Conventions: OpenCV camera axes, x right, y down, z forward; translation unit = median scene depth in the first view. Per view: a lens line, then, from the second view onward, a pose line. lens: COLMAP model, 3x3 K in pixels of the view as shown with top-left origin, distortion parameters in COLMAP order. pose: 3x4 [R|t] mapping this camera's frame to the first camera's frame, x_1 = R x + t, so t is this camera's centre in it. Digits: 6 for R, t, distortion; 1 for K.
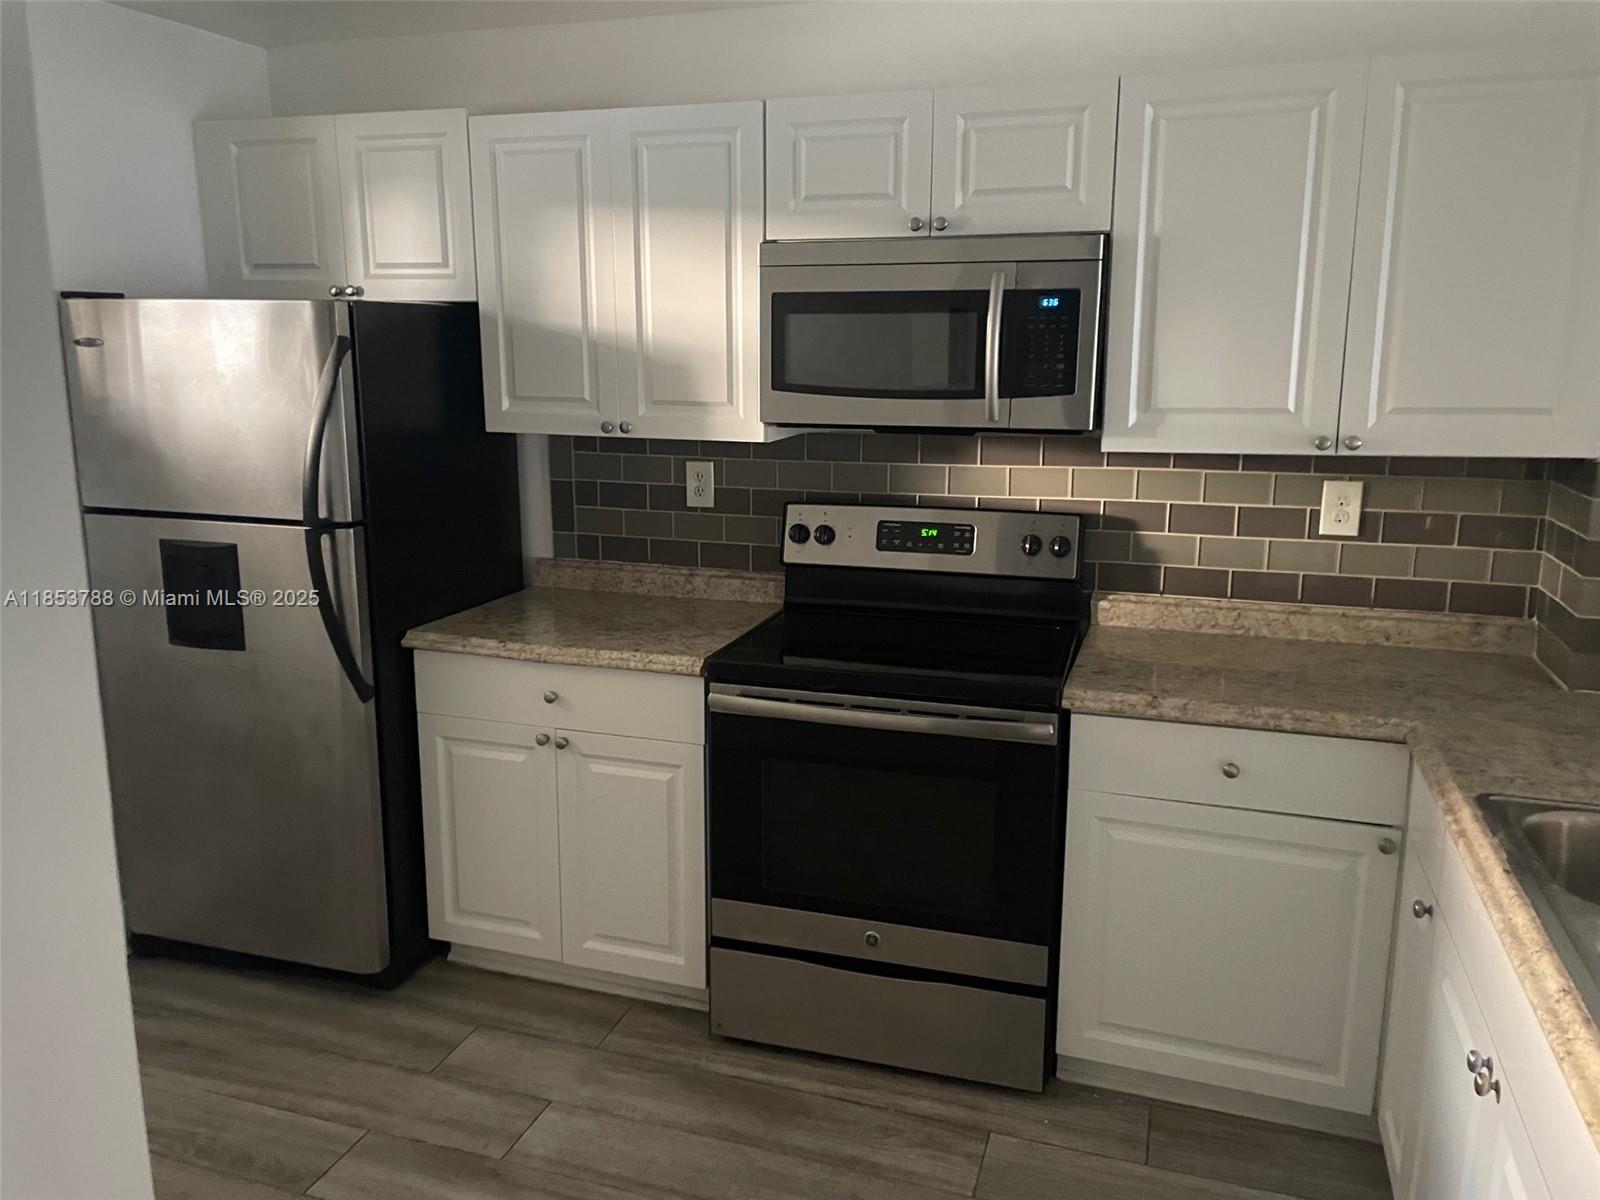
lens RADIAL K [[1206.6, 0, 798.9], [0, 1206.6, 600.5], [0, 0, 1]] dist [0.011830, 0.000015]
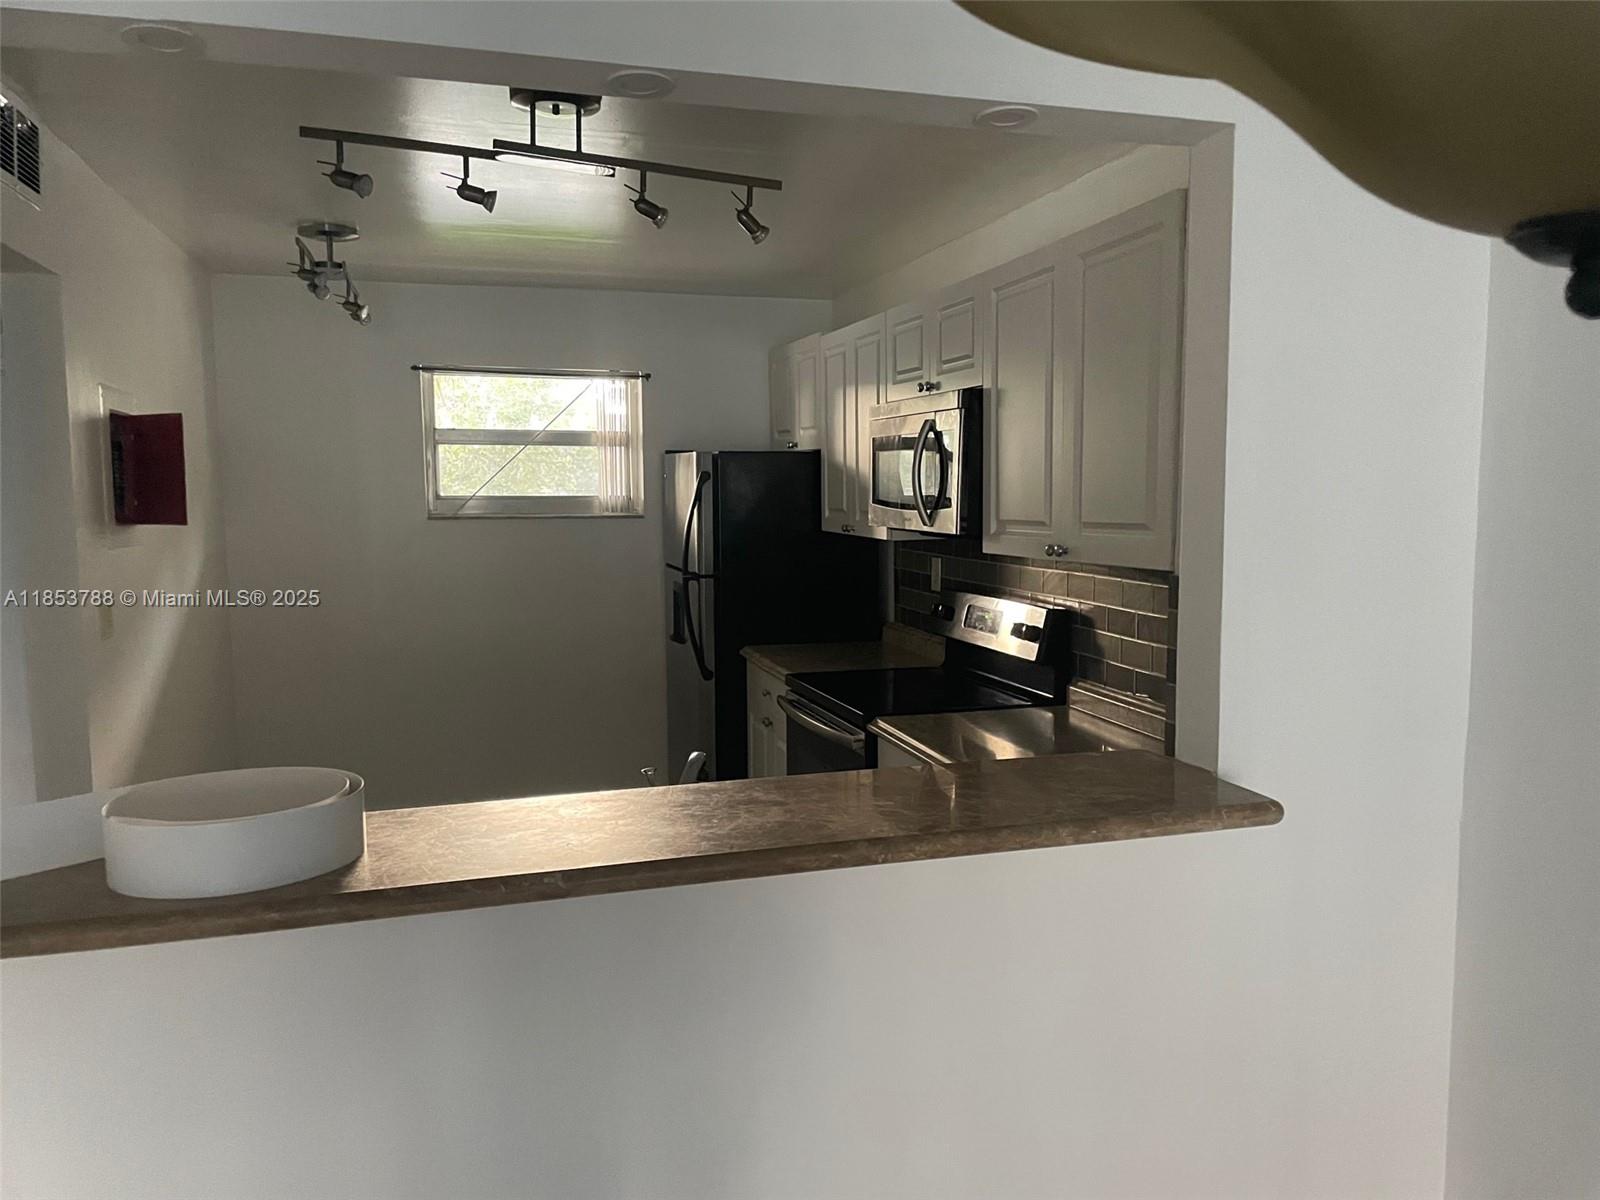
lens RADIAL K [[1206.6, 0, 802.1], [0, 1206.6, 597.3], [0, 0, 1]] dist [0.011830, 0.000015]
pose [[0.561035, 0.073321, -0.824539, 1.063831], [-0.175668, 0.983928, -0.032034, -0.001827], [0.808938, 0.162818, 0.564898, 0.125649]]
